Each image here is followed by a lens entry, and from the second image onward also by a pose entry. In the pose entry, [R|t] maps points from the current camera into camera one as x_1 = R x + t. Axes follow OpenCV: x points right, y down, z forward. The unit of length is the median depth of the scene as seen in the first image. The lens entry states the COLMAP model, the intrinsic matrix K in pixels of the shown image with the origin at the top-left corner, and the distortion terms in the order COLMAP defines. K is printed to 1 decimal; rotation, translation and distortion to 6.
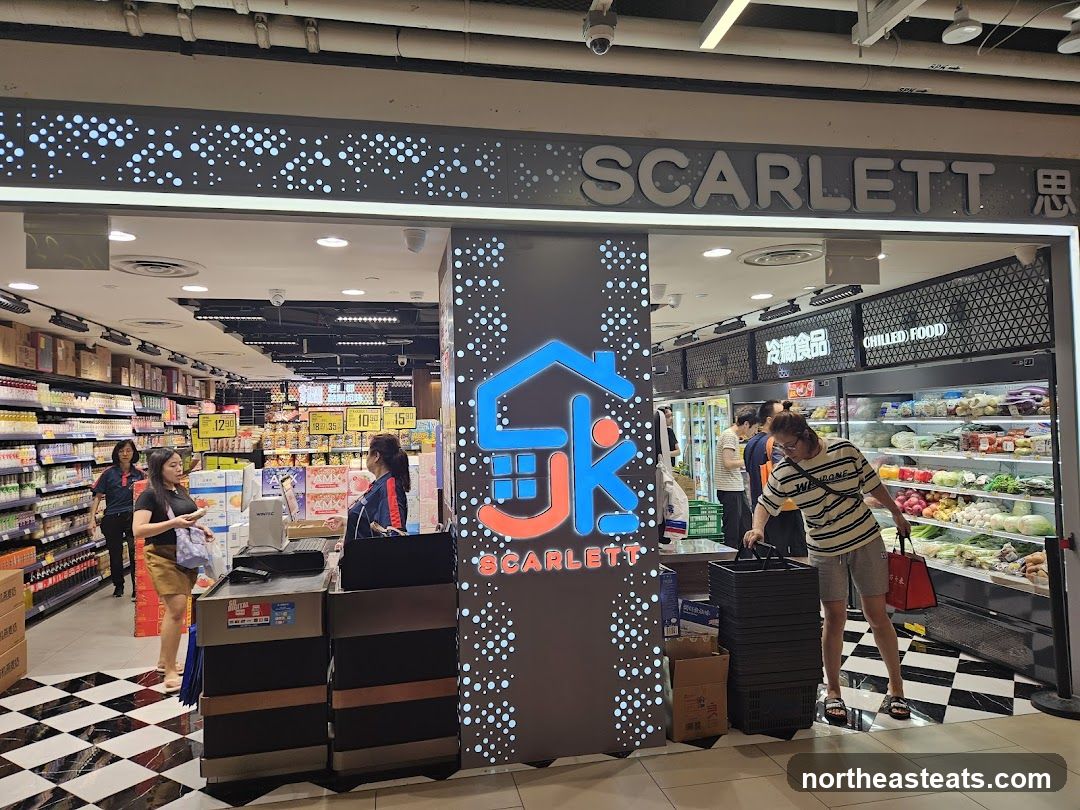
lens RADIAL K [[749.1, 0, 547.8], [0, 749.1, 401.2], [0, 0, 1]] dist [0.047745, -0.040755]
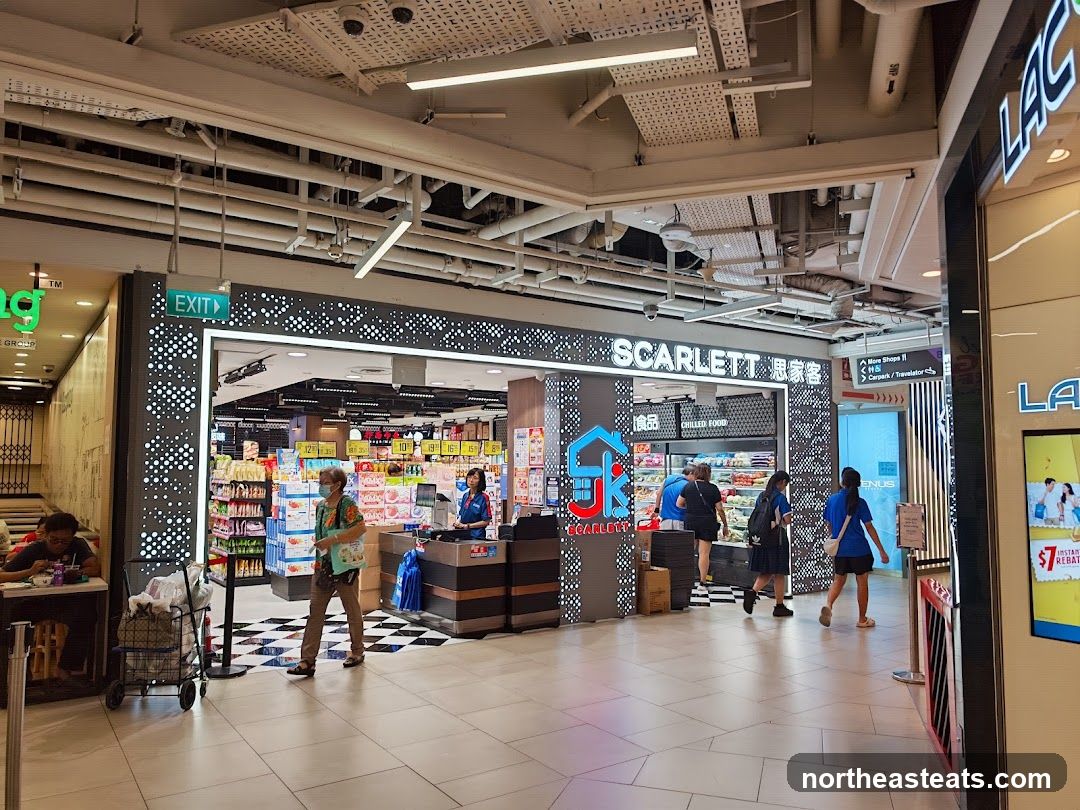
lens RADIAL K [[749.1, 0, 558.4], [0, 749.1, 407.7], [0, 0, 1]] dist [0.047745, -0.040755]
pose [[0.919830, 0.057239, 0.388119, -0.929152], [-0.039214, 0.997759, -0.054212, -0.013201], [-0.390352, 0.034647, 0.920013, -0.931183]]
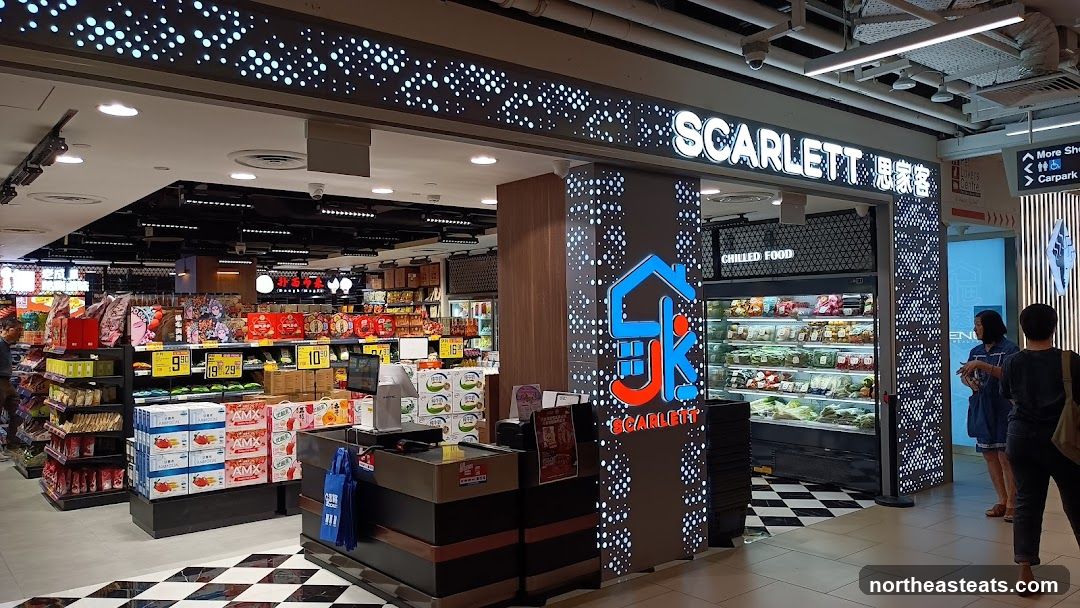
lens RADIAL K [[780.2, 0, 531.0], [0, 780.2, 308.4], [0, 0, 1]] dist [-0.018616, 0.008423]
pose [[0.897923, 0.016925, 0.439827, -0.777590], [-0.024328, 0.999641, 0.011198, 0.002804], [-0.439479, -0.020755, 0.898013, -0.135052]]
